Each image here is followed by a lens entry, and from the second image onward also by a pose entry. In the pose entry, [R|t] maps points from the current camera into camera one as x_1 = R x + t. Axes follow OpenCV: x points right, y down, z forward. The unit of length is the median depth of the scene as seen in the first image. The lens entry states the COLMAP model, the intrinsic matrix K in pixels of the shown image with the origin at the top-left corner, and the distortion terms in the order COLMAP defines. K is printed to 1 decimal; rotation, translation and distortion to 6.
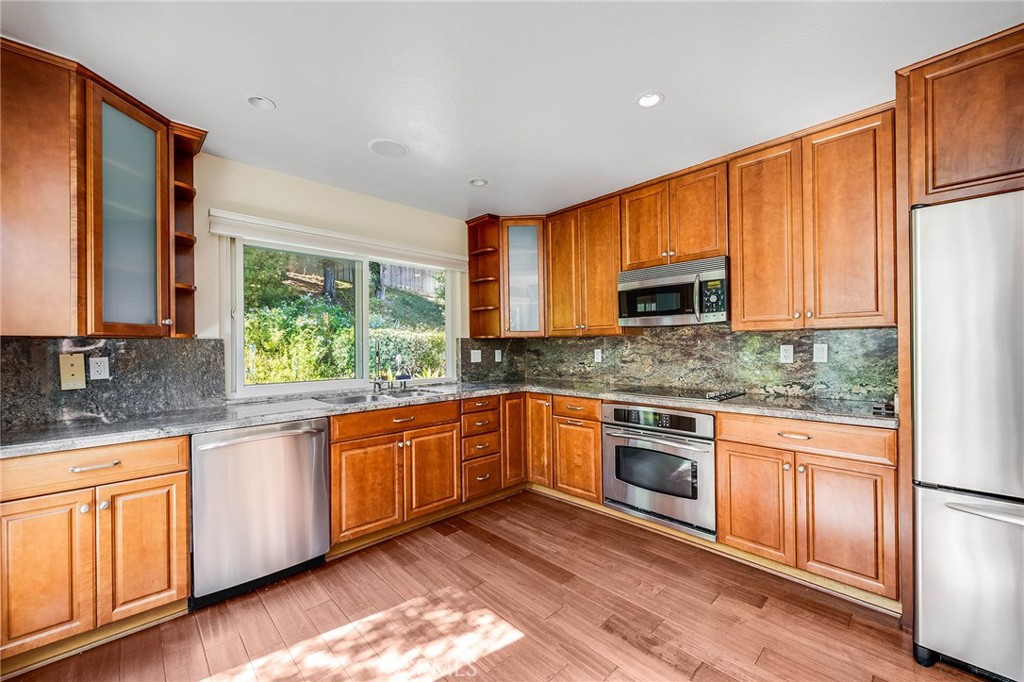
lens RADIAL K [[403.3, 0, 512.9], [0, 403.3, 343.9], [0, 0, 1]] dist [0.000231, -0.004814]
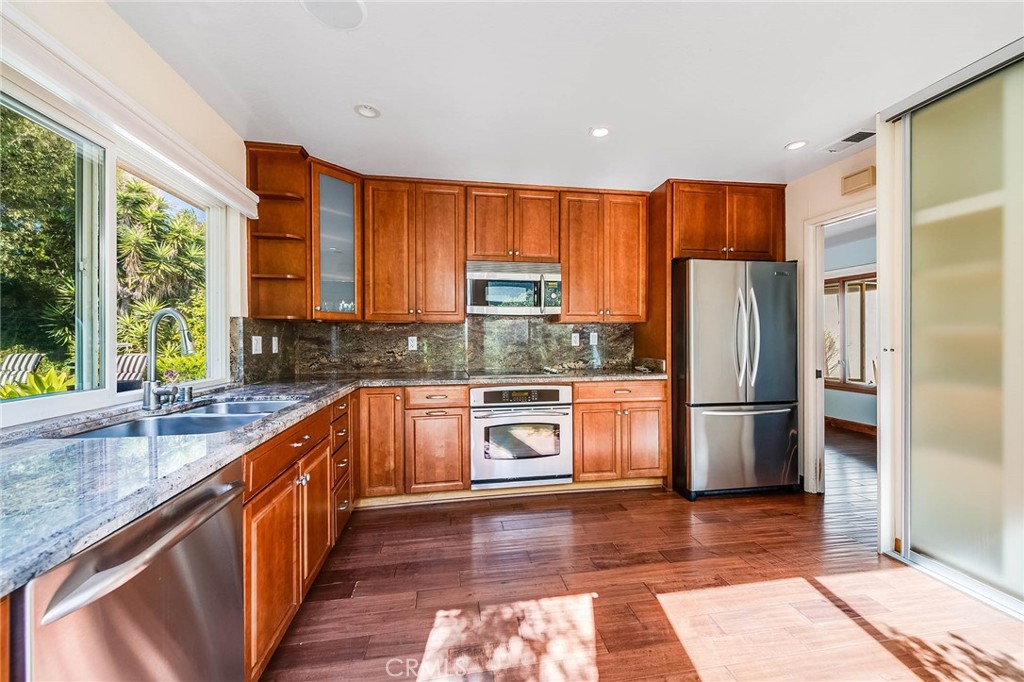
lens RADIAL K [[401.6, 0, 514.9], [0, 401.6, 339.0], [0, 0, 1]] dist [0.001722, 0.000078]
pose [[0.553850, 0.007653, 0.832582, -0.488662], [-0.006619, 0.999967, -0.004788, 0.024411], [-0.832590, -0.002859, 0.553882, 0.309706]]
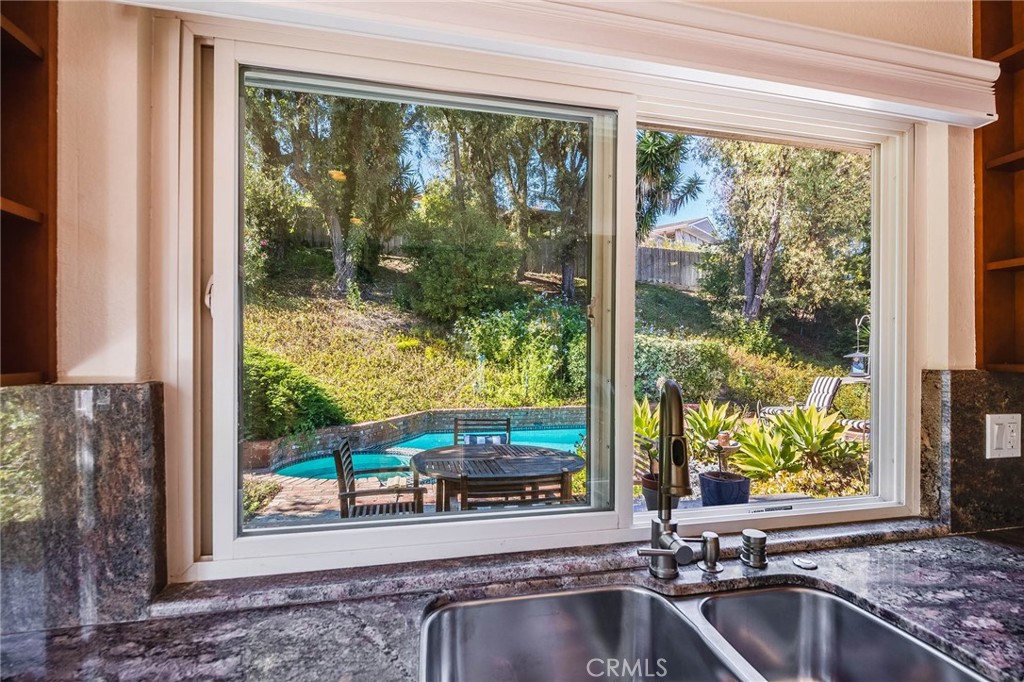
lens RADIAL K [[469.7, 0, 516.8], [0, 469.7, 356.6], [0, 0, 1]] dist [-0.002873, -0.000579]
pose [[0.857167, 0.014556, -0.514834, -0.250792], [-0.008914, 0.999870, 0.013428, -0.029242], [0.514962, -0.006921, 0.857185, 0.654211]]
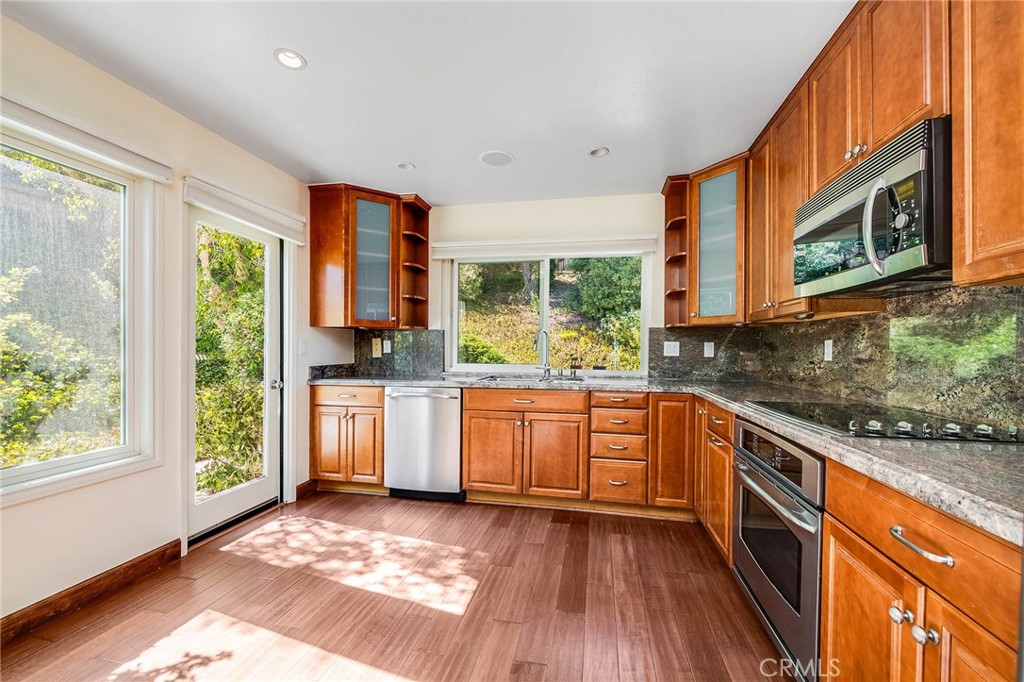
lens RADIAL K [[403.1, 0, 511.6], [0, 403.1, 348.1], [0, 0, 1]] dist [-0.000952, -0.000230]
pose [[0.567957, 0.015744, -0.822908, 0.488796], [-0.010290, 0.999875, 0.012028, 0.025866], [0.822994, 0.001636, 0.568048, 0.285609]]
